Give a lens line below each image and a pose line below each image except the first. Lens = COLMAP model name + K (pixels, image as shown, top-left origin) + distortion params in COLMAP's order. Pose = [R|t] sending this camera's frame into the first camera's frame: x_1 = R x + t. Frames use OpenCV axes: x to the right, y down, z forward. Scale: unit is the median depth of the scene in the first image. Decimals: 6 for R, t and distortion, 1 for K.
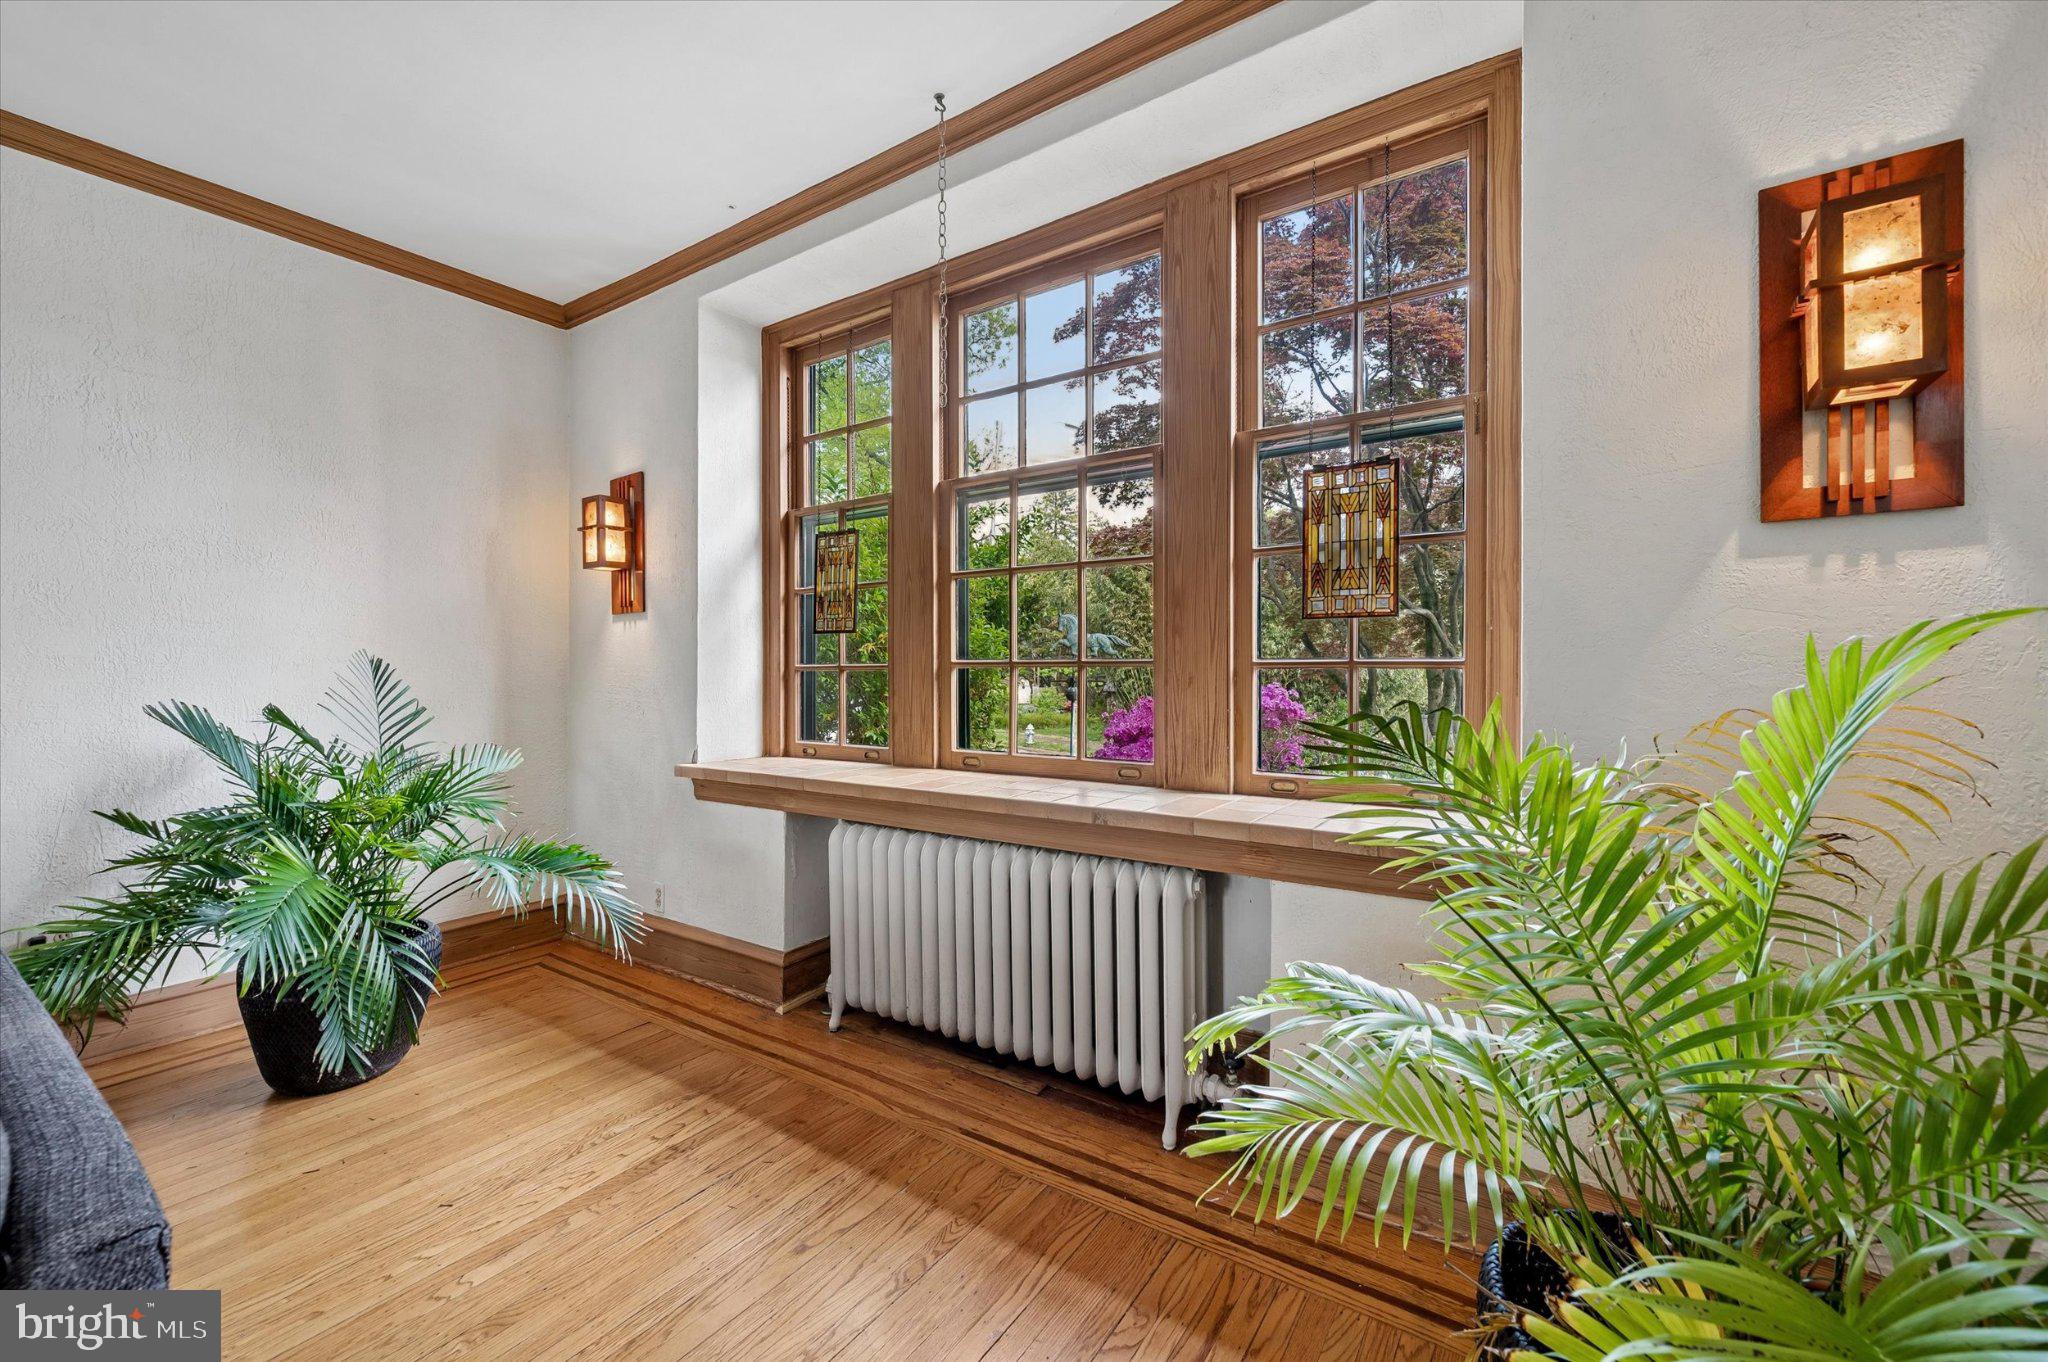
lens RADIAL K [[812.4, 0, 1017.2], [0, 812.4, 678.3], [0, 0, 1]] dist [-0.000423, -0.000023]
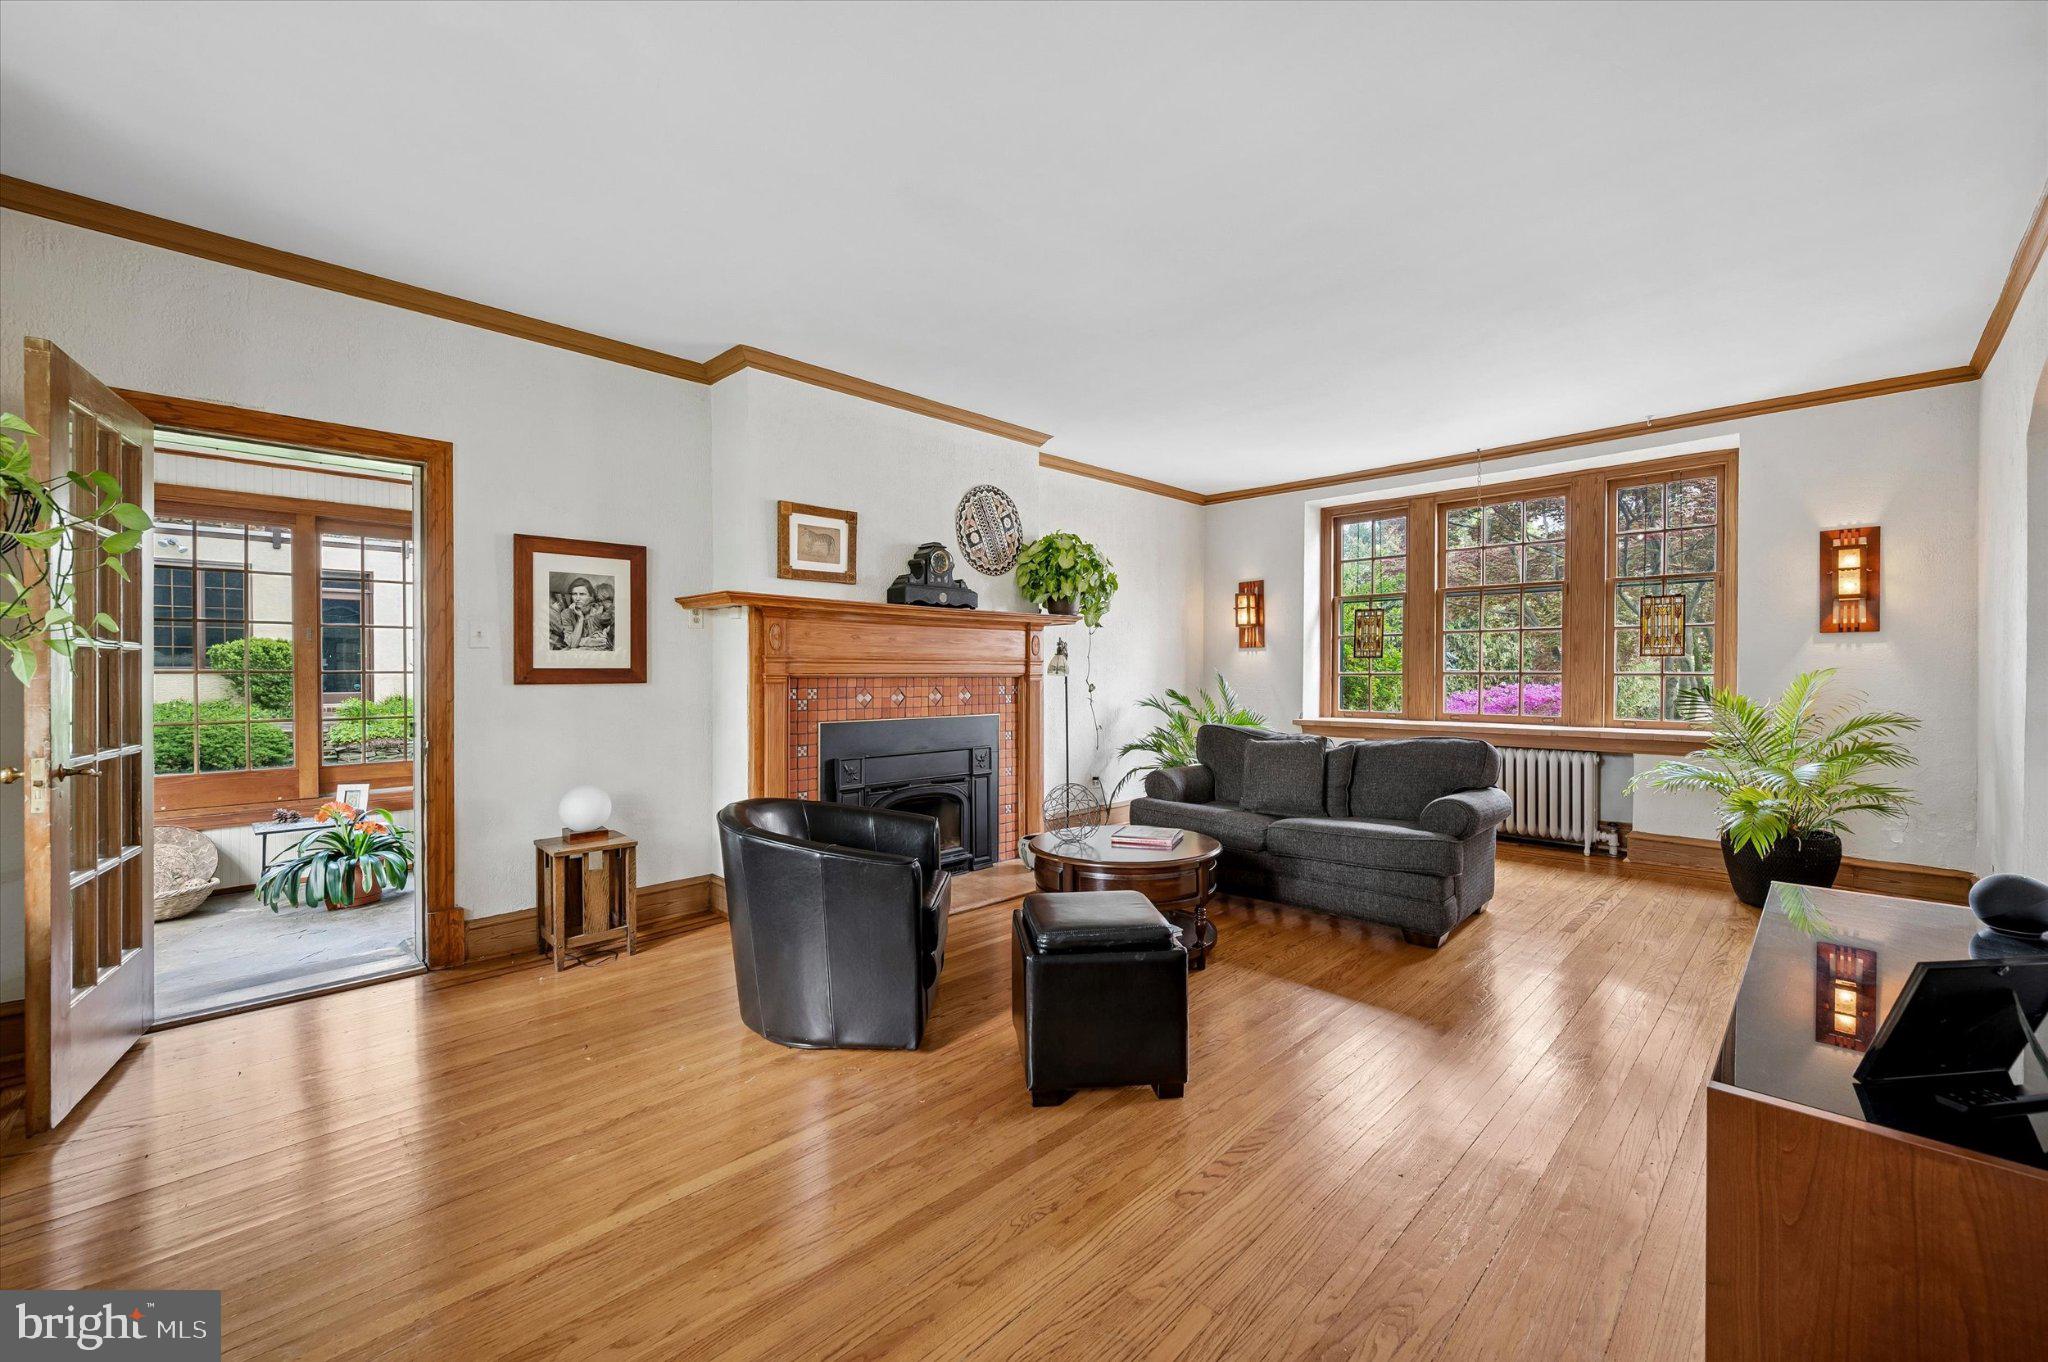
lens RADIAL K [[812.4, 0, 1033.5], [0, 812.4, 682.1], [0, 0, 1]] dist [-0.000423, -0.000023]
pose [[0.986101, 0.002316, -0.166132, -1.631893], [-0.001466, 0.999985, 0.005243, -0.005040], [0.166141, -0.004927, 0.986090, -2.698434]]
